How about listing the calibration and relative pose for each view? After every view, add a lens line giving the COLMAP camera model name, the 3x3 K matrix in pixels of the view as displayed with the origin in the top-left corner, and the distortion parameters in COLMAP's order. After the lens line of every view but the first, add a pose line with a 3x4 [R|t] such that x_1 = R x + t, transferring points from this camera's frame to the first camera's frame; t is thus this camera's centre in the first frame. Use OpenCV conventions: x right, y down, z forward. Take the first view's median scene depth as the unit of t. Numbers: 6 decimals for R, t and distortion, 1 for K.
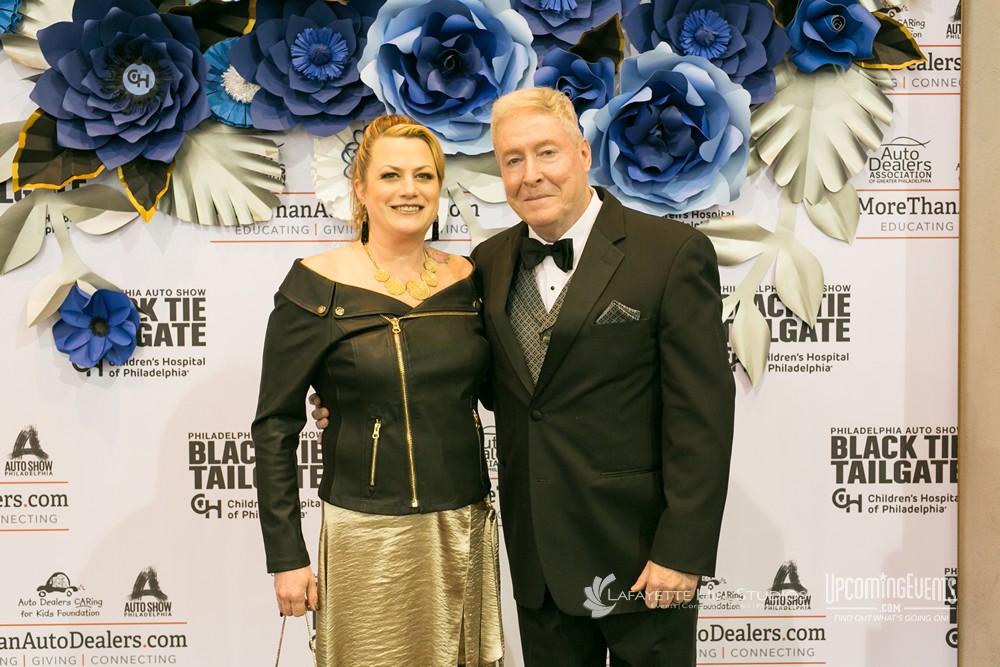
lens RADIAL K [[1398.6, 0, 492.6], [0, 1398.6, 322.5], [0, 0, 1]] dist [0.016245, 0.049407]
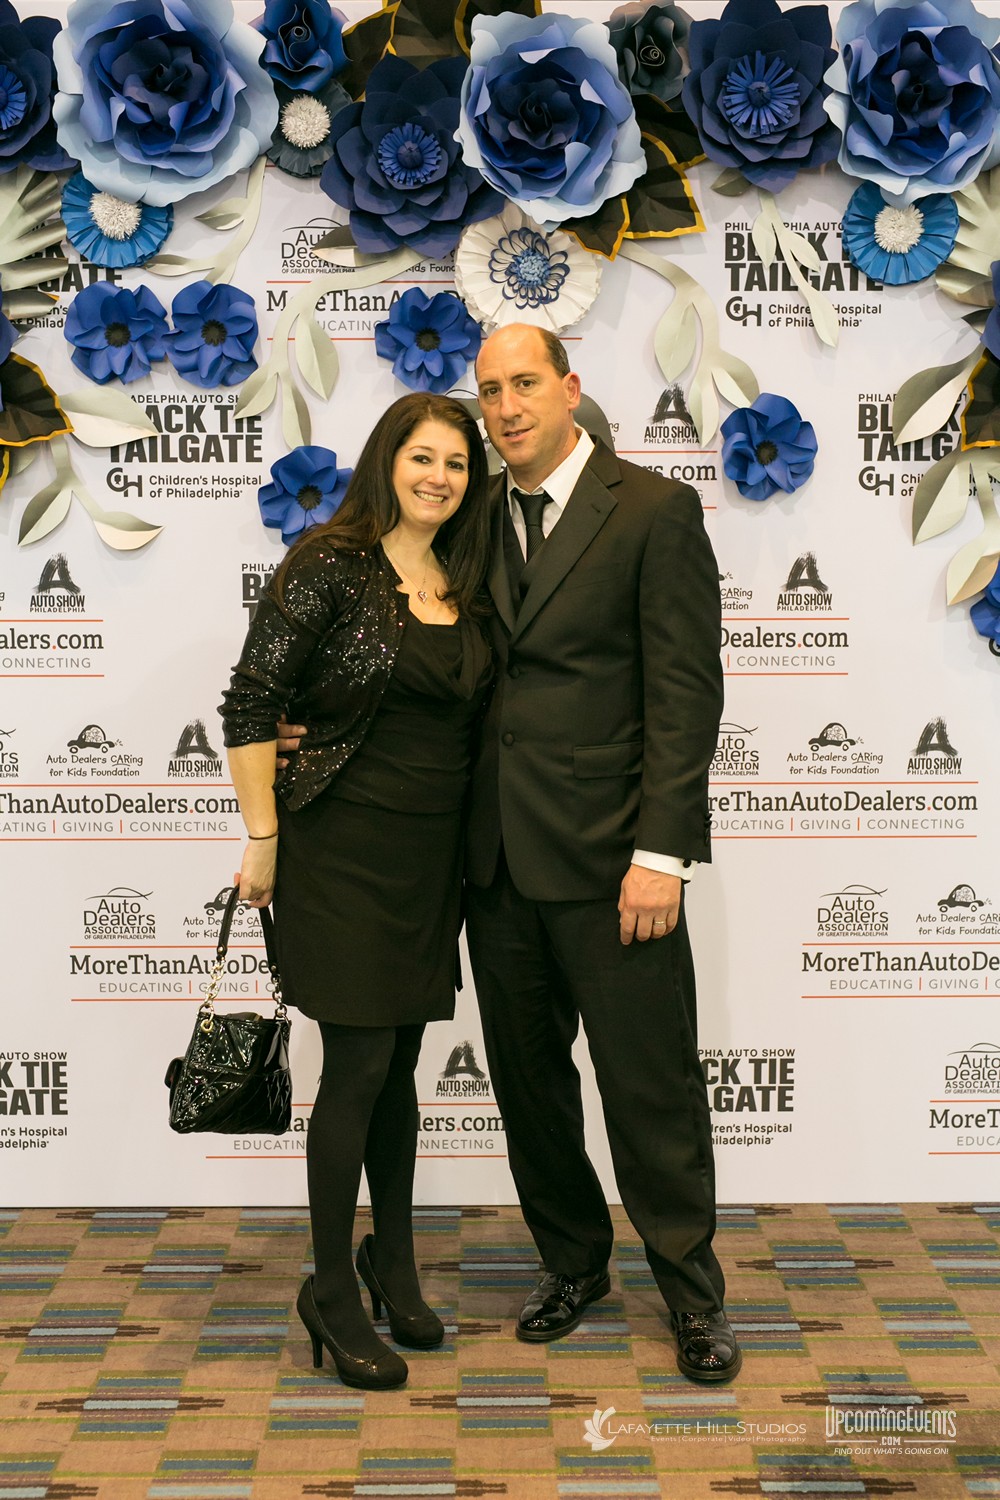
lens RADIAL K [[2134.7, 0, 490.8], [0, 2134.7, 753.5], [0, 0, 1]] dist [0.013472, 0.067102]
pose [[0.999760, 0.003395, 0.021636, -0.646399], [-0.005037, 0.997073, 0.076284, -0.004388], [-0.021314, -0.076375, 0.996851, -0.327021]]
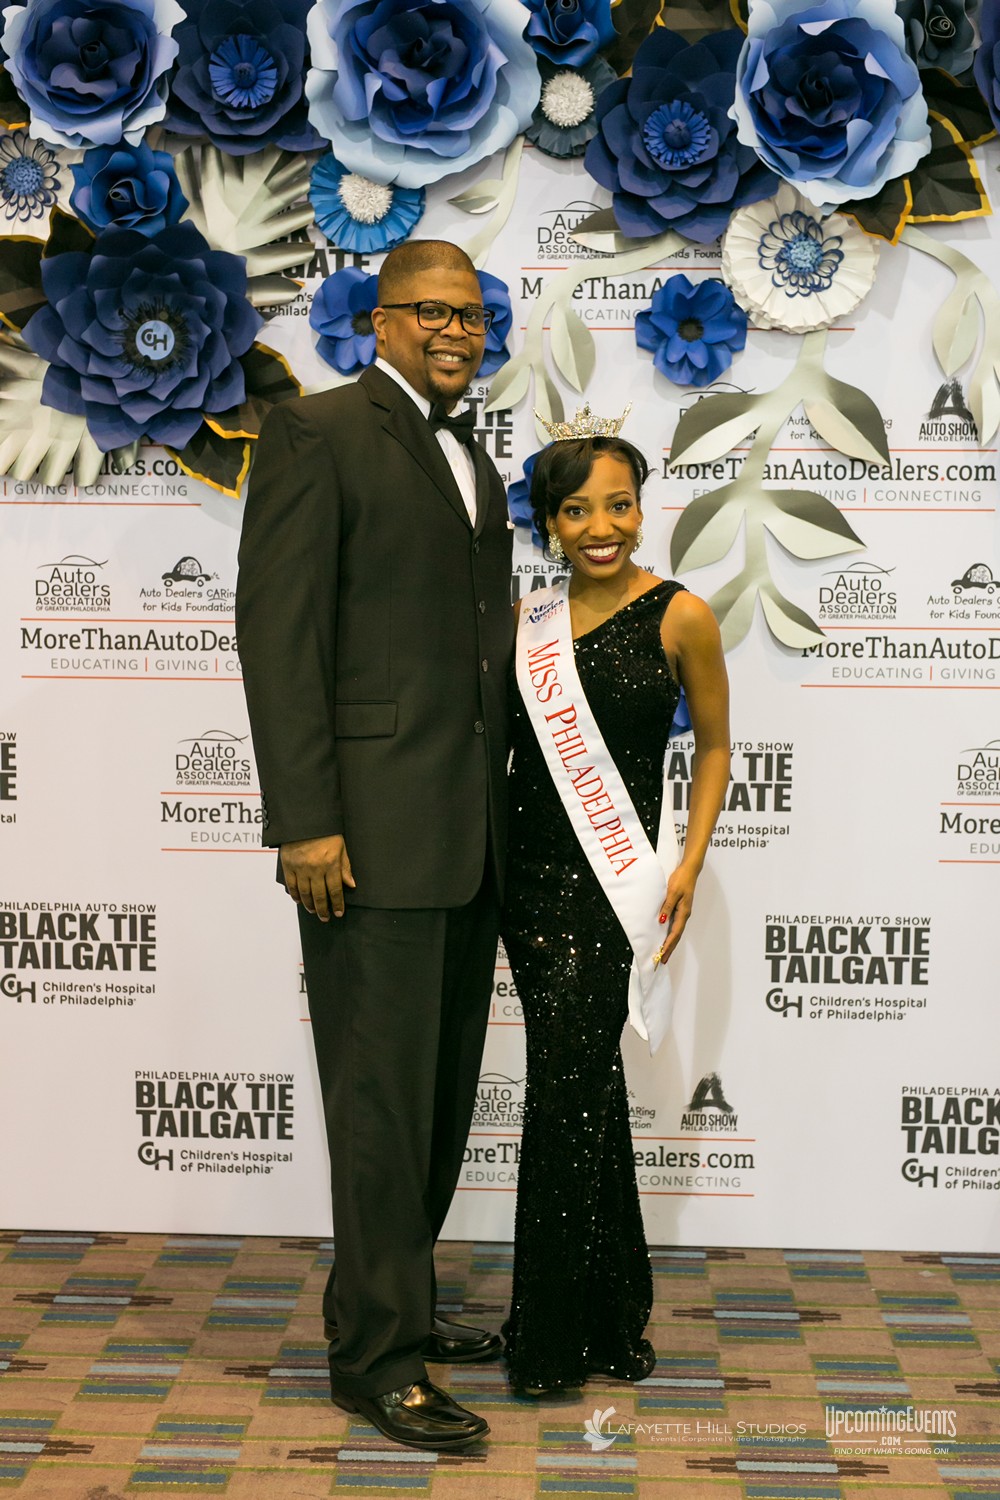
lens RADIAL K [[2134.7, 0, 490.8], [0, 2134.7, 753.5], [0, 0, 1]] dist [0.013472, 0.067102]
pose [[0.999342, 0.018885, -0.030976, -0.730601], [-0.016665, 0.997378, 0.070427, 0.002431], [0.032224, -0.069865, 0.997036, -0.256255]]
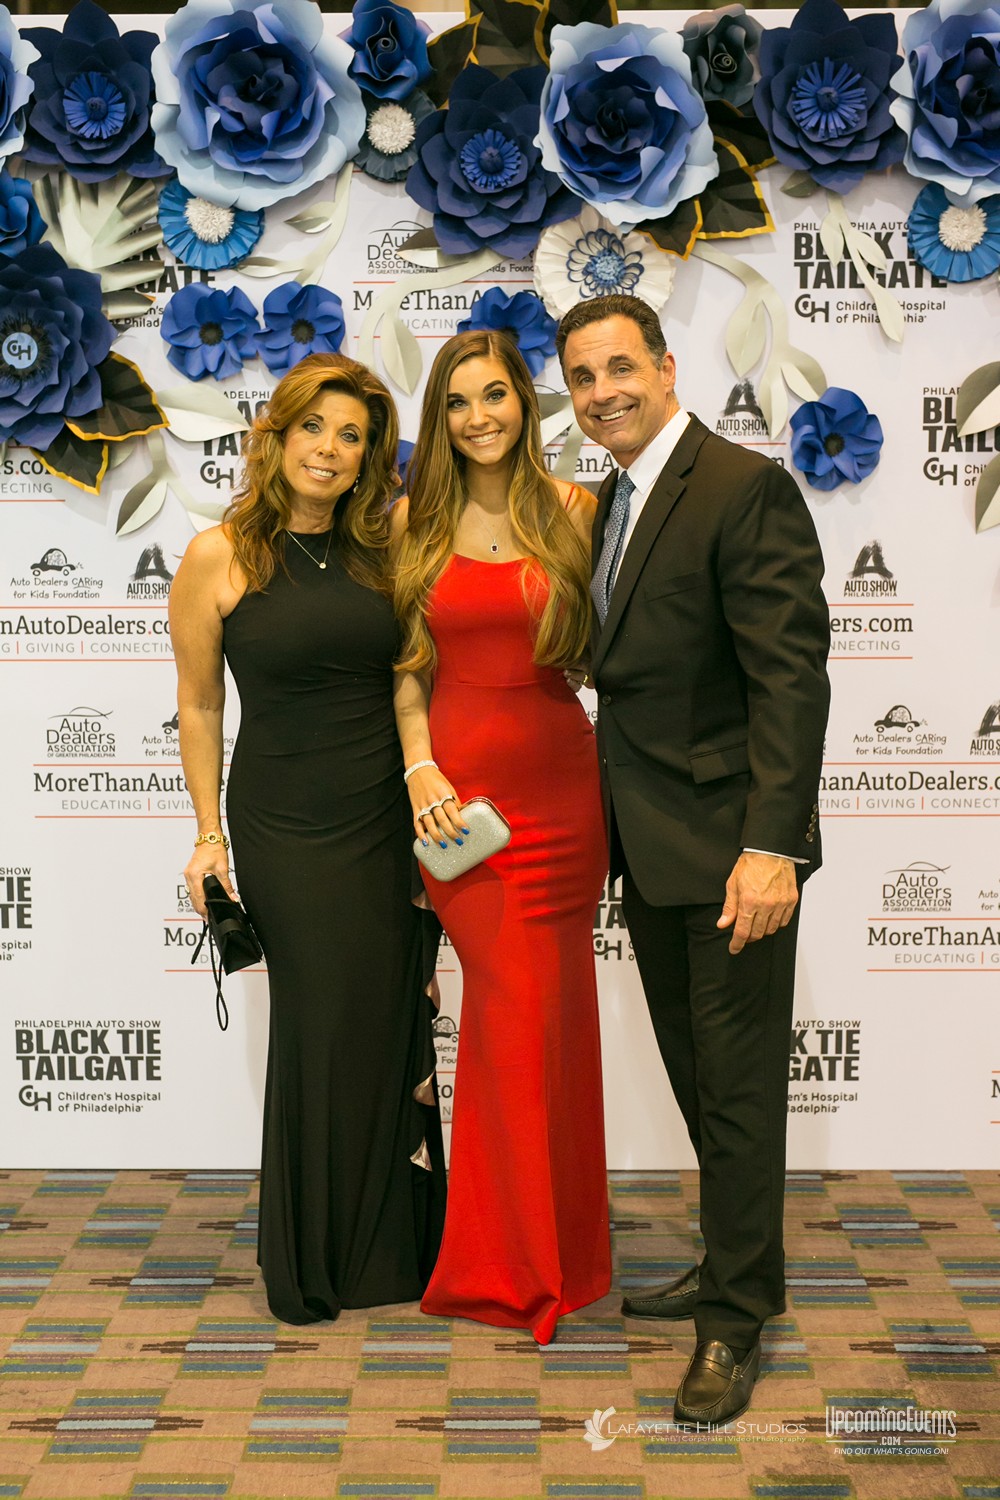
lens RADIAL K [[2144.9, 0, 489.6], [0, 2144.9, 753.1], [0, 0, 1]] dist [0.012402, 0.083833]
pose [[0.999981, 0.004247, -0.004571, -0.661668], [-0.003886, 0.997076, 0.076315, 0.003197], [0.004882, -0.076295, 0.997073, -0.388749]]
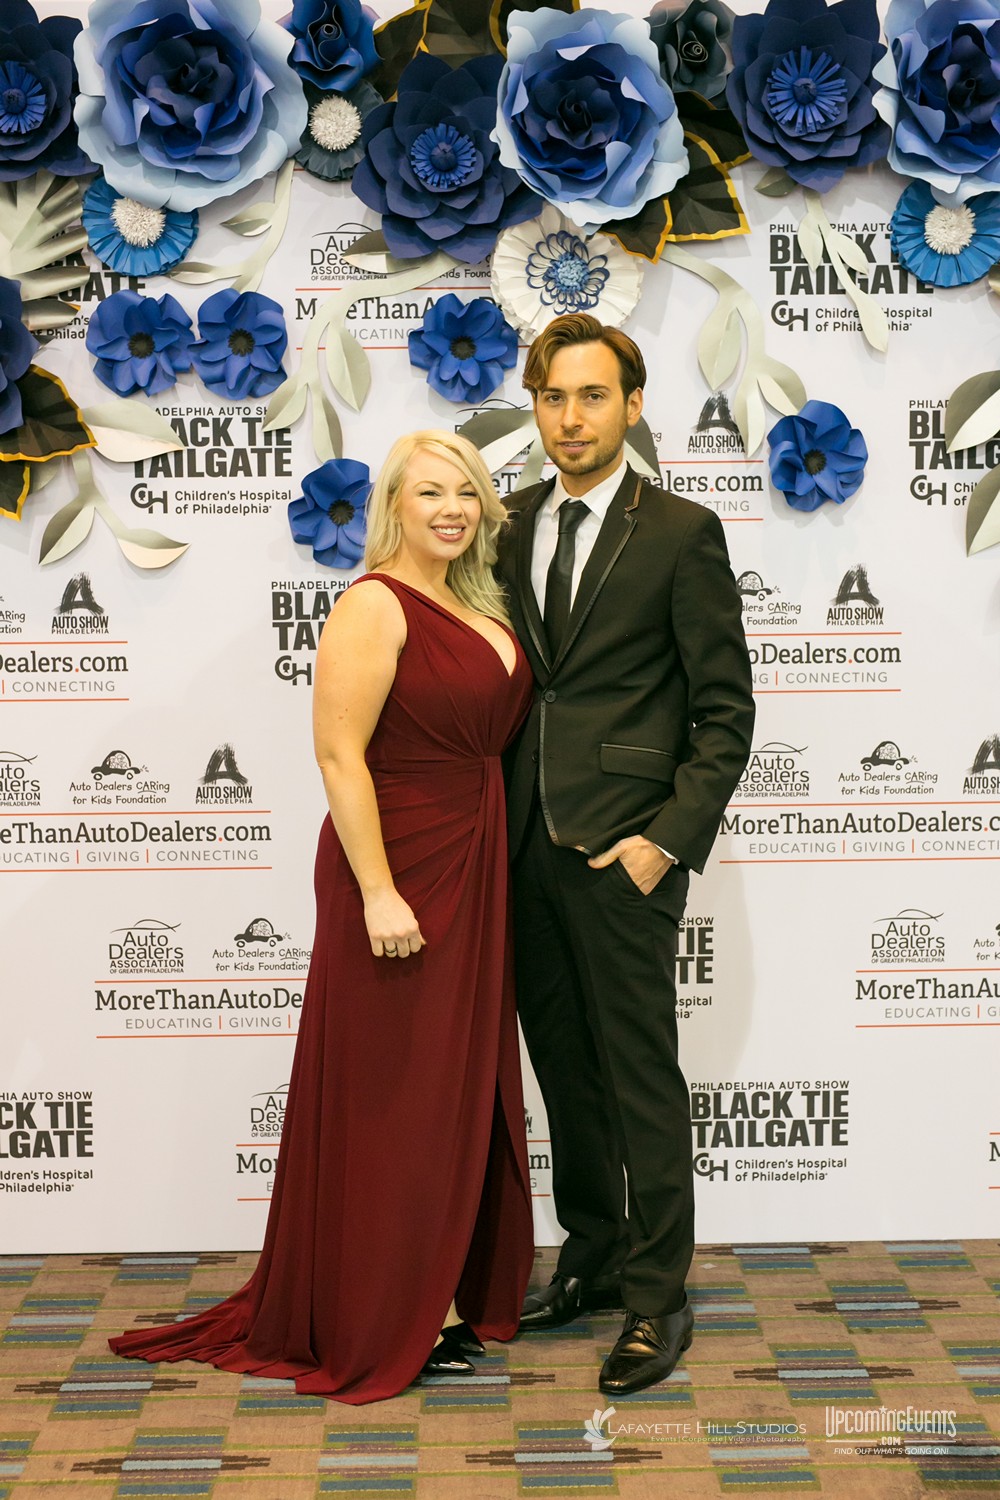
lens RADIAL K [[2134.7, 0, 490.8], [0, 2134.7, 753.5], [0, 0, 1]] dist [0.013472, 0.067102]
pose [[0.999612, -0.005690, 0.027260, -0.677054], [0.003965, 0.998010, 0.062928, 0.002789], [-0.027564, -0.062795, 0.997646, -0.276954]]
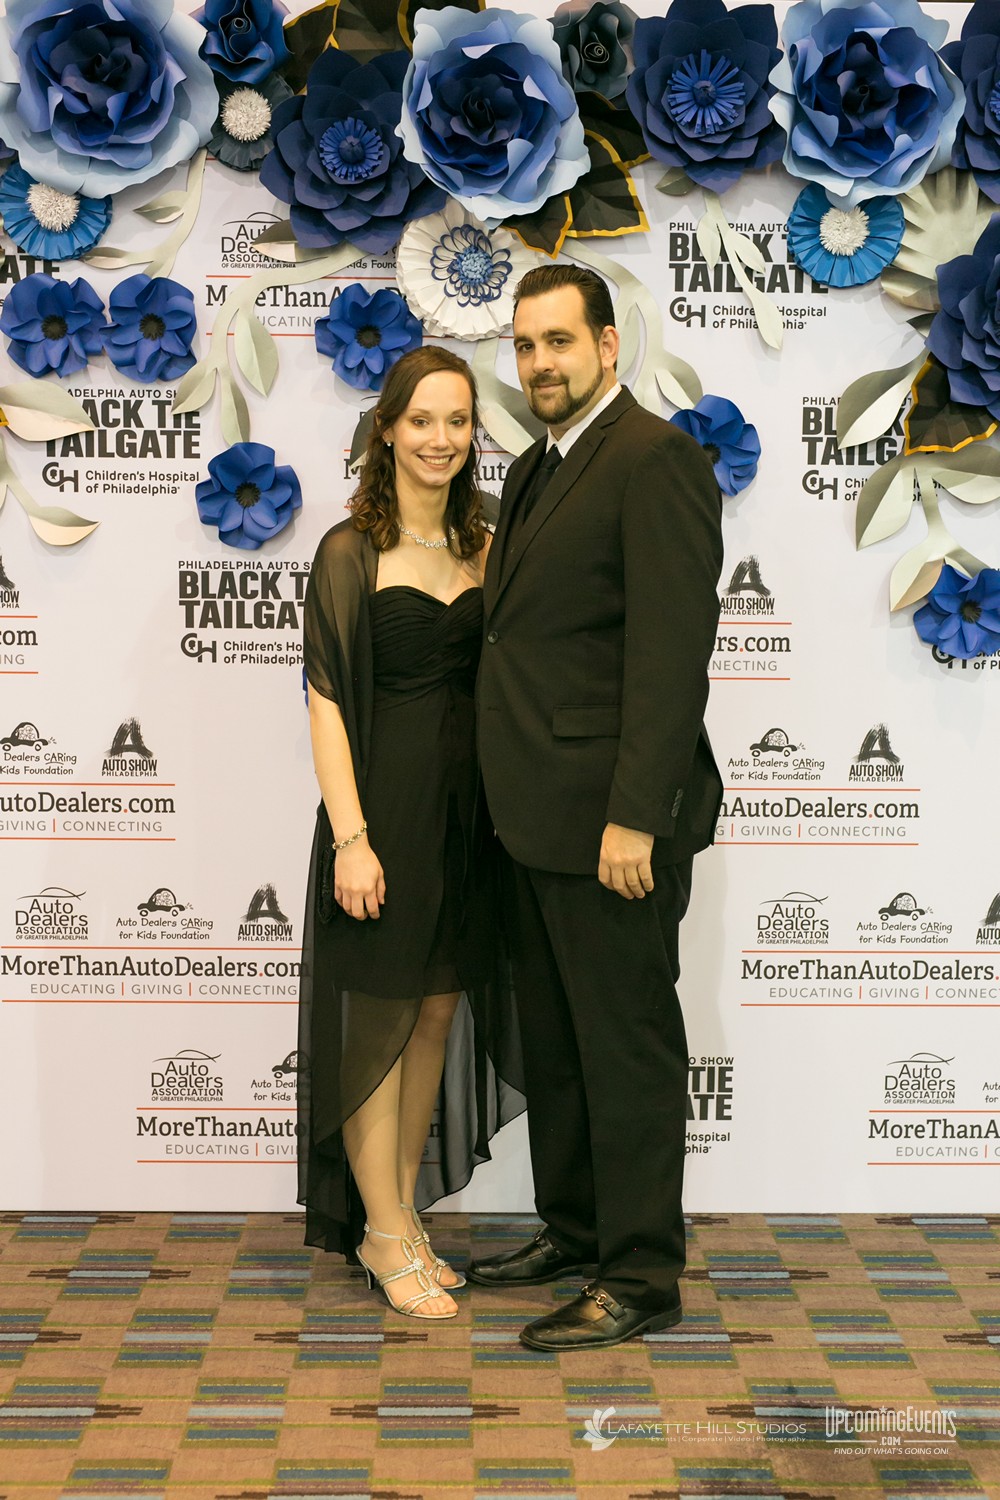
lens RADIAL K [[2134.7, 0, 490.8], [0, 2134.7, 753.5], [0, 0, 1]] dist [0.013472, 0.067102]
pose [[0.999409, 0.013910, 0.031449, -0.620564], [-0.016154, 0.997254, 0.072268, 0.000145], [-0.030357, -0.072733, 0.996889, -0.314115]]
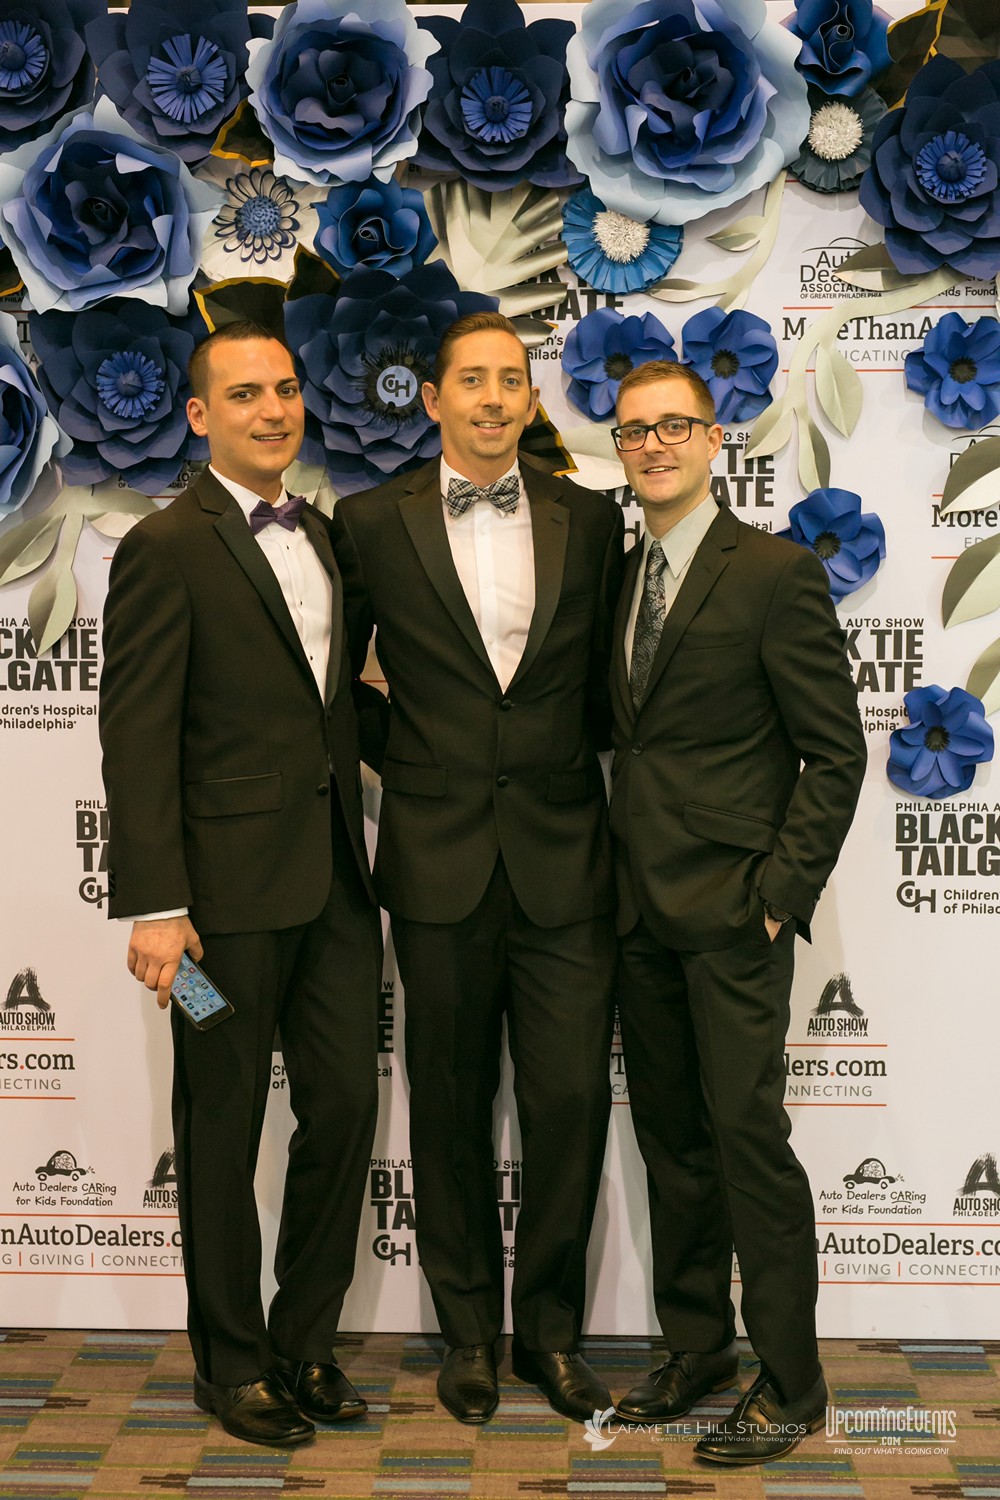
lens RADIAL K [[2128.5, 0, 494.5], [0, 2128.5, 752.4], [0, 0, 1]] dist [0.023710, 0.036253]
pose [[0.999869, 0.008073, -0.014024, -0.899018], [-0.007563, 0.999323, 0.036012, 0.013177], [0.014305, -0.035902, 0.999253, -0.189598]]
